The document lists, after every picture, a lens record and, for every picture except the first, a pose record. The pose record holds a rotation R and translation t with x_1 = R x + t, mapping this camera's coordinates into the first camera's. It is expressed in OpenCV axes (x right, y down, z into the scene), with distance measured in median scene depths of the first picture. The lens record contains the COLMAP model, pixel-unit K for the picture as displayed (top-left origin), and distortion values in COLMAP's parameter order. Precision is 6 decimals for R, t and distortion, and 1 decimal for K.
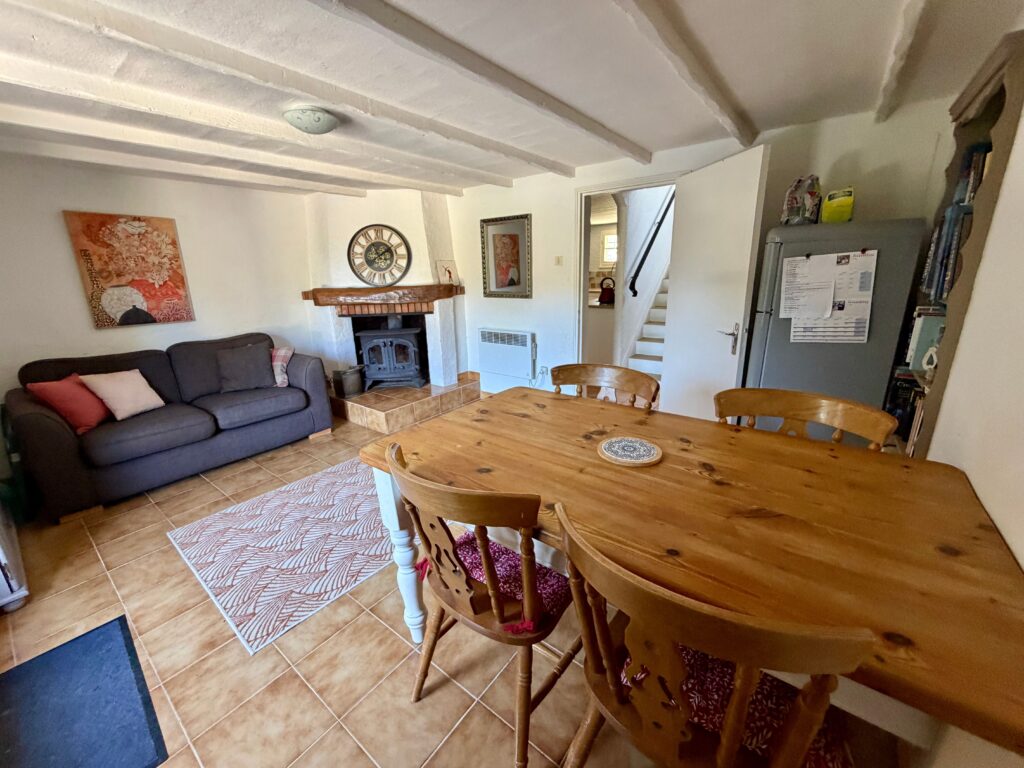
lens RADIAL K [[408.4, 0, 508.2], [0, 408.4, 382.5], [0, 0, 1]] dist [-0.004413, 0.000974]
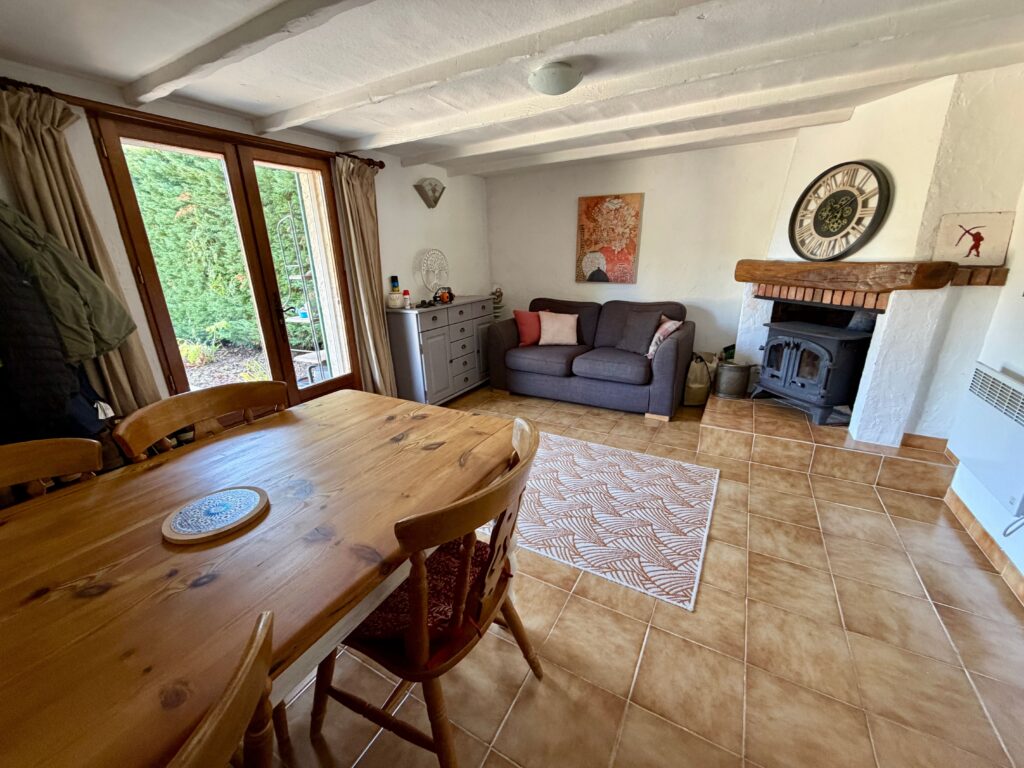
lens RADIAL K [[408.4, 0, 509.9], [0, 408.4, 383.1], [0, 0, 1]] dist [-0.004413, 0.000974]
pose [[0.140214, 0.324066, -0.935586, 0.370697], [-0.243715, 0.927144, 0.284617, -0.141448], [0.959658, 0.188110, 0.208978, 0.502631]]
